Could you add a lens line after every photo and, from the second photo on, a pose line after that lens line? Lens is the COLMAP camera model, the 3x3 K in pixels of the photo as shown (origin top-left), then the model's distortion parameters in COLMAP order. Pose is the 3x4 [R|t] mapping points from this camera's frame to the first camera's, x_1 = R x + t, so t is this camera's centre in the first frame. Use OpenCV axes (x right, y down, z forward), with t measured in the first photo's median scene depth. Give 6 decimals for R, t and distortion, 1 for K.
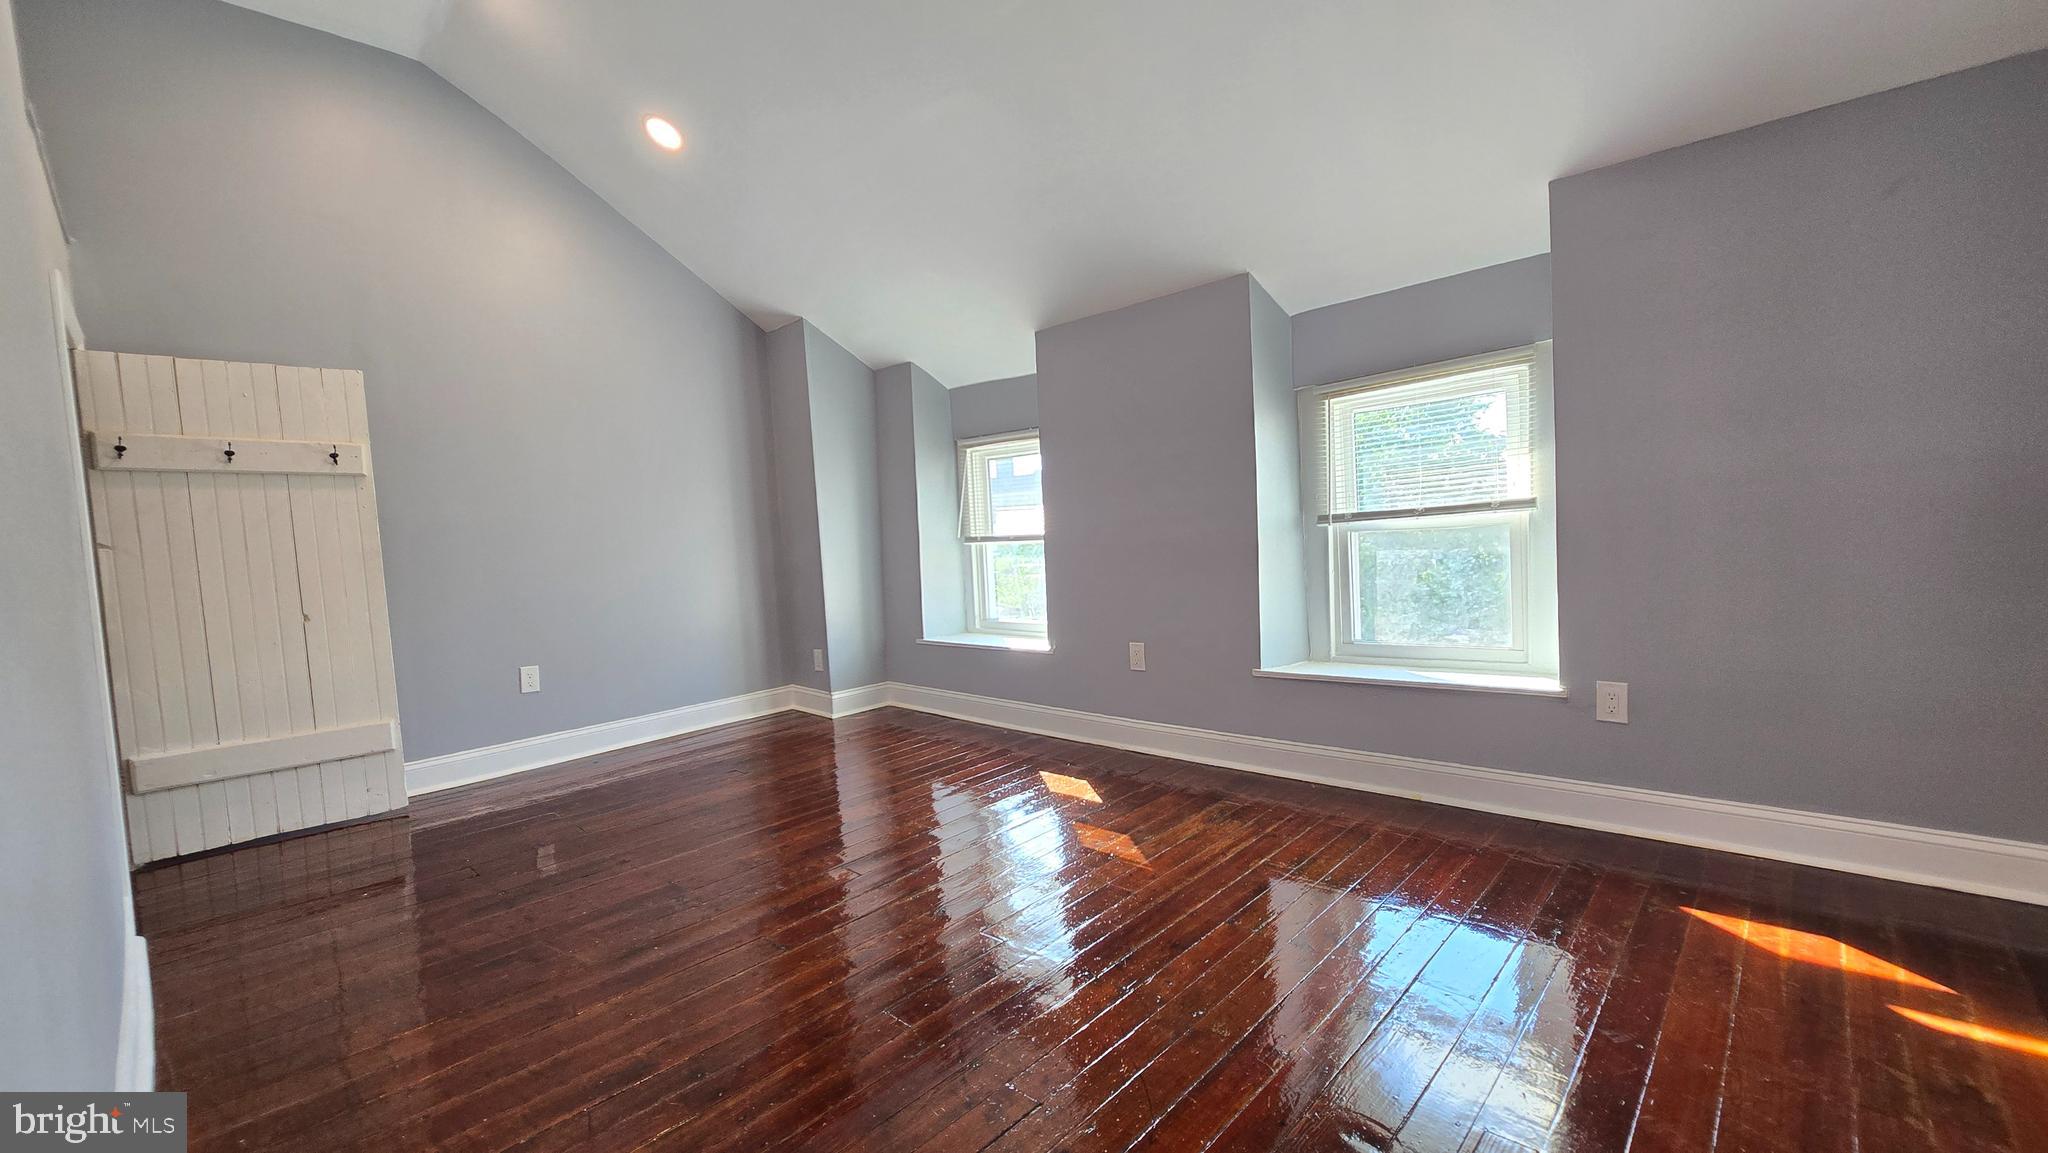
lens RADIAL K [[839.2, 0, 1016.2], [0, 839.2, 572.8], [0, 0, 1]] dist [-0.003043, -0.000155]
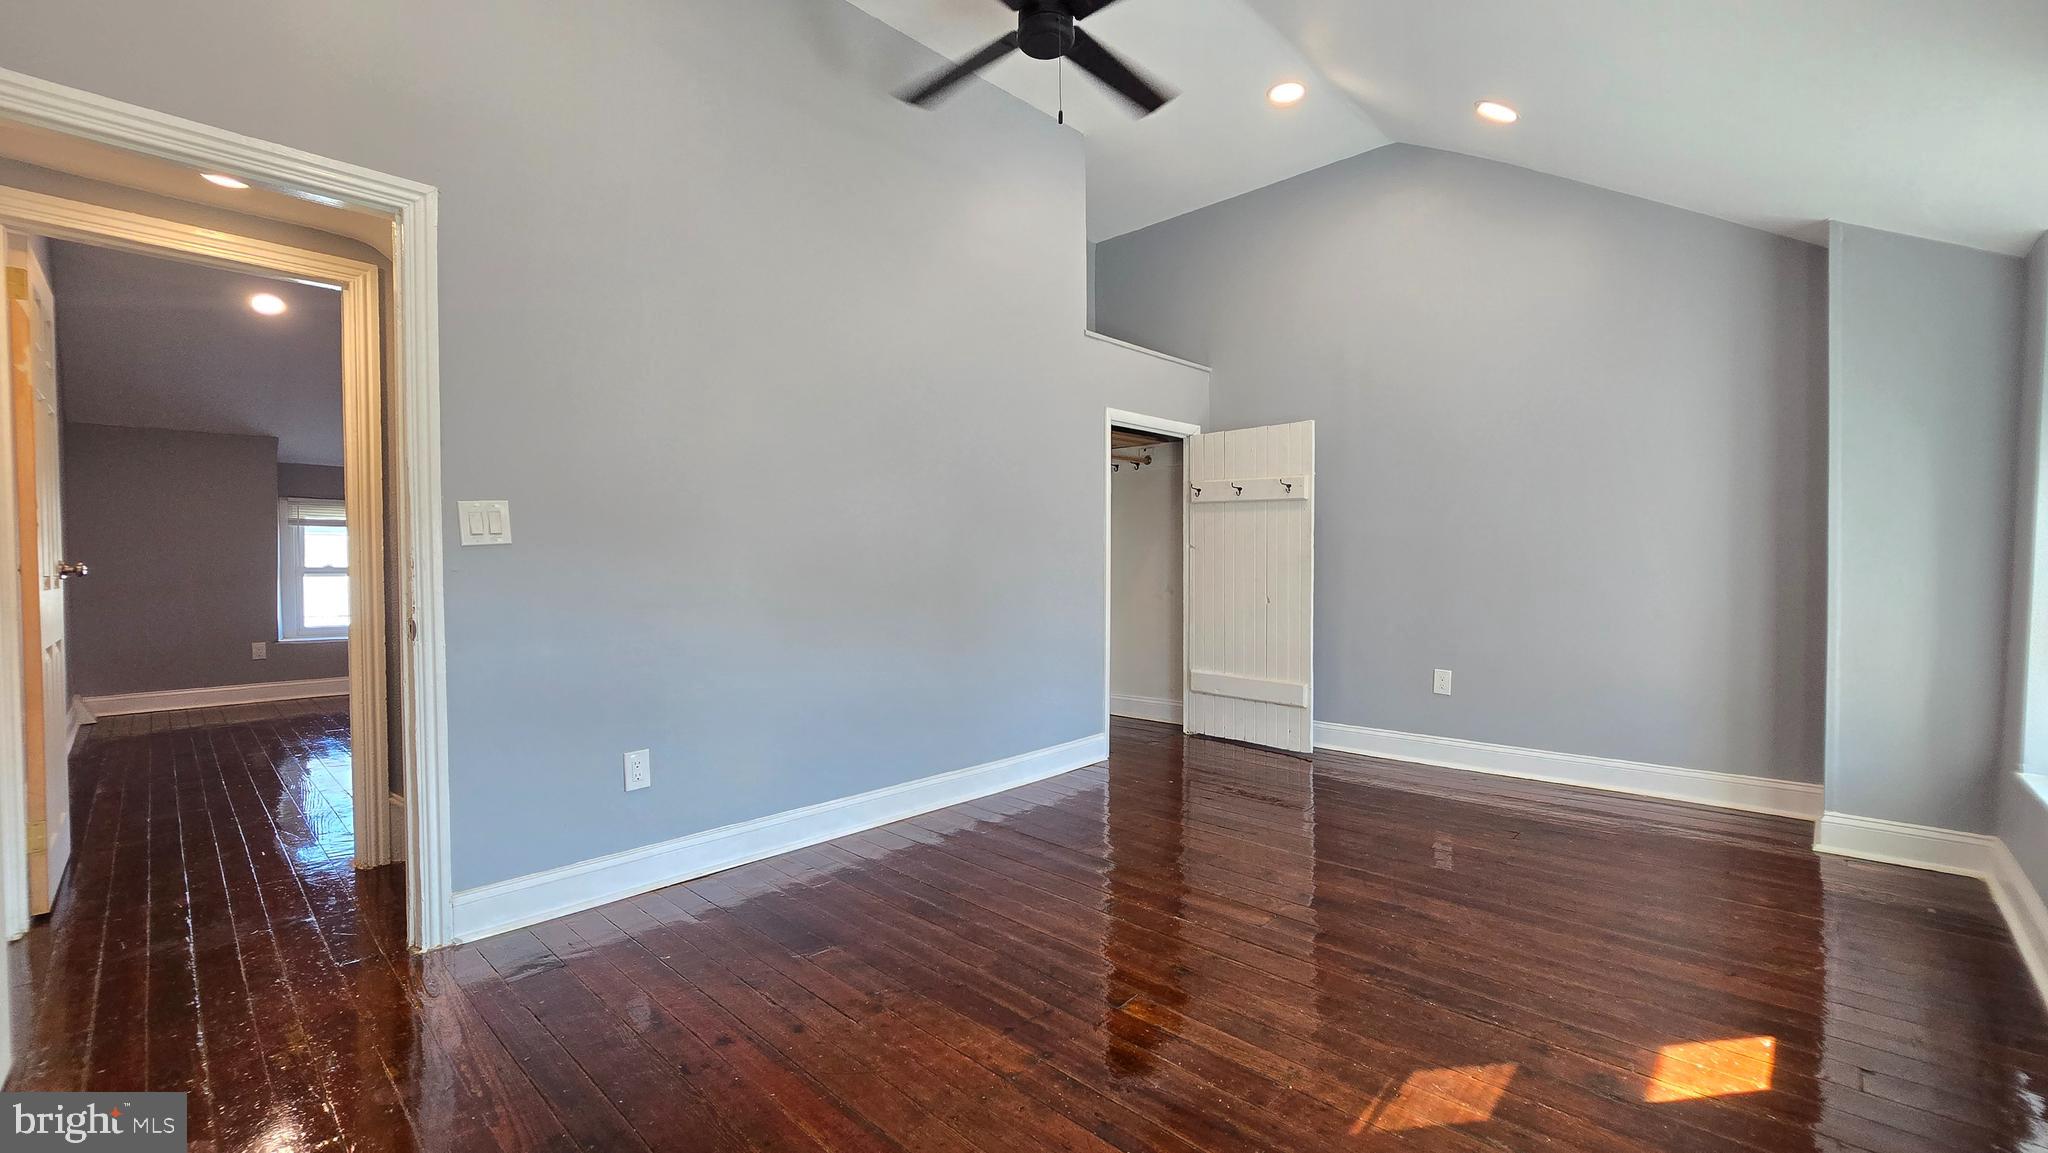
lens RADIAL K [[839.2, 0, 1017.5], [0, 839.2, 582.8], [0, 0, 1]] dist [-0.003043, -0.000155]
pose [[-0.011309, 0.078958, -0.996814, 0.578185], [-0.047412, 0.995714, 0.079409, -0.068917], [0.998811, 0.048159, -0.007517, 0.568083]]
